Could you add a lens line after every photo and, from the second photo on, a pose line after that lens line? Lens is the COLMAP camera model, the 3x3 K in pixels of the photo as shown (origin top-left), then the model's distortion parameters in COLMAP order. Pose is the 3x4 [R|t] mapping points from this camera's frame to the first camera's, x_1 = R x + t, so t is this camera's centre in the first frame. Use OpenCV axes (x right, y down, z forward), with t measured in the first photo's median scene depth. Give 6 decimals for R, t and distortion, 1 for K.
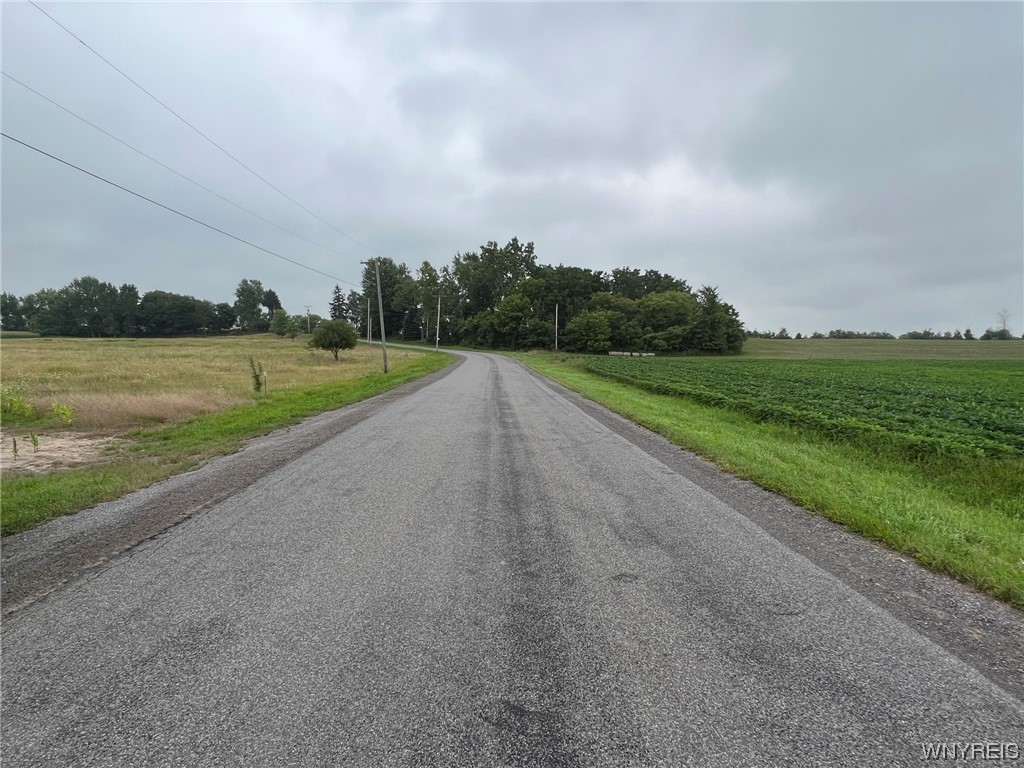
lens RADIAL K [[573.4, 0, 511.7], [0, 573.4, 378.1], [0, 0, 1]] dist [0.000991, 0.001595]
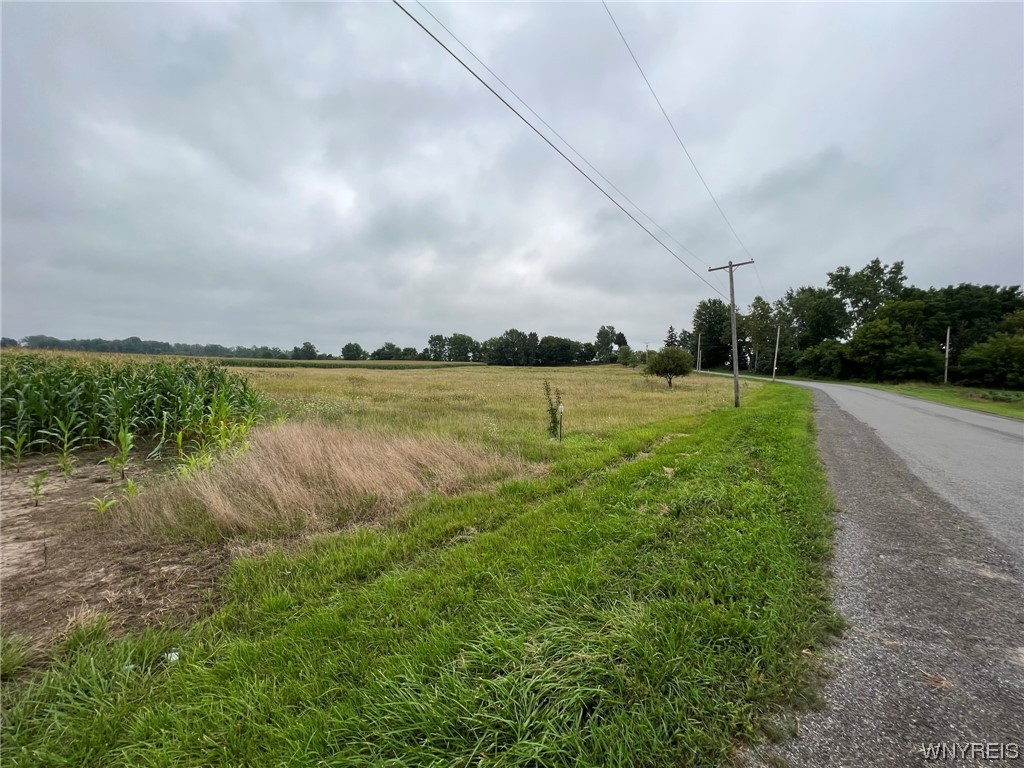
lens RADIAL K [[413.4, 0, 507.4], [0, 413.4, 382.6], [0, 0, 1]] dist [0.000209, 0.000603]
pose [[0.786253, 0.031894, -0.617081, -0.050346], [-0.054466, 0.998357, -0.017798, -0.006129], [0.615500, 0.047603, 0.786698, 0.153799]]
